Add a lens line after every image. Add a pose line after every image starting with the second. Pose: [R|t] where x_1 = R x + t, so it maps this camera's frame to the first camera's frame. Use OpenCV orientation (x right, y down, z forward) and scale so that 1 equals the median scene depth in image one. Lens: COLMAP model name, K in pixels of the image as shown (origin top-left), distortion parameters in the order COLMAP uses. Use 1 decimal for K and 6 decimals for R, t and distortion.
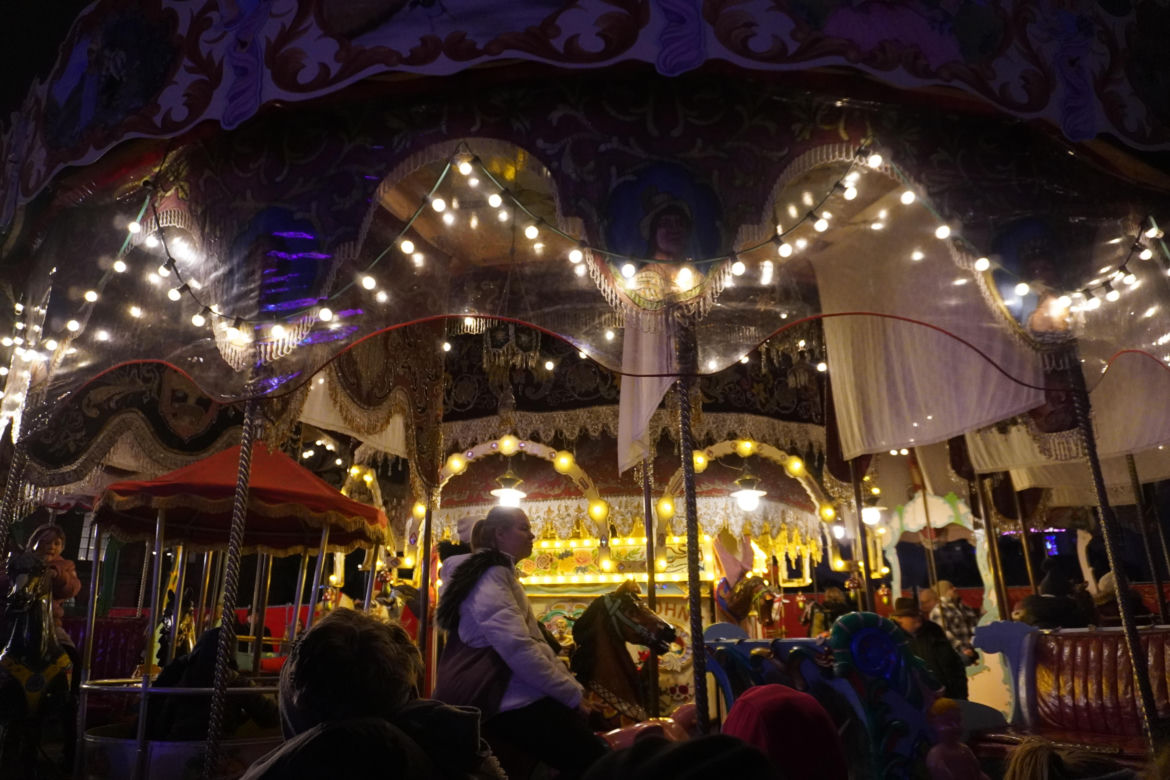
lens RADIAL K [[861.7, 0, 585.0], [0, 861.7, 390.0], [0, 0, 1]] dist [0.046522, 0.003053]
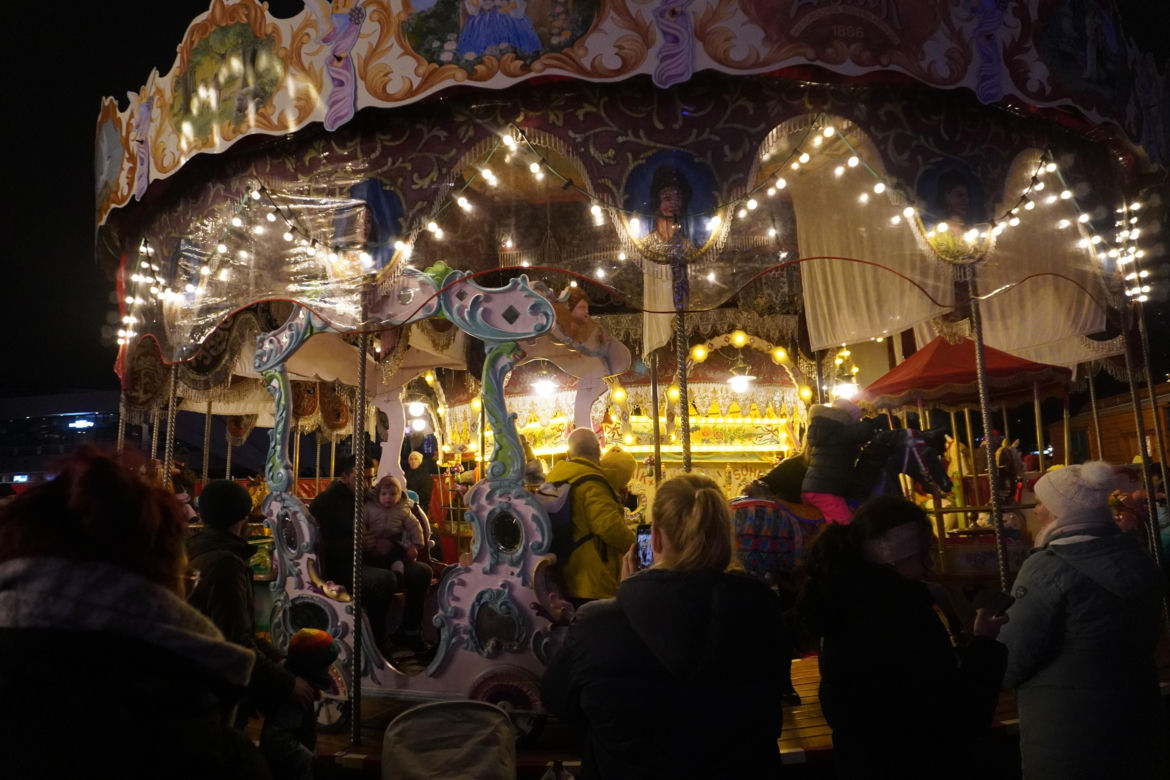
lens RADIAL K [[861.7, 0, 585.0], [0, 861.7, 390.0], [0, 0, 1]] dist [0.046522, 0.003053]
pose [[0.999129, -0.040321, -0.010783, -0.032270], [0.041486, 0.987705, 0.150721, -0.087299], [0.004573, -0.151037, 0.988518, -0.329533]]
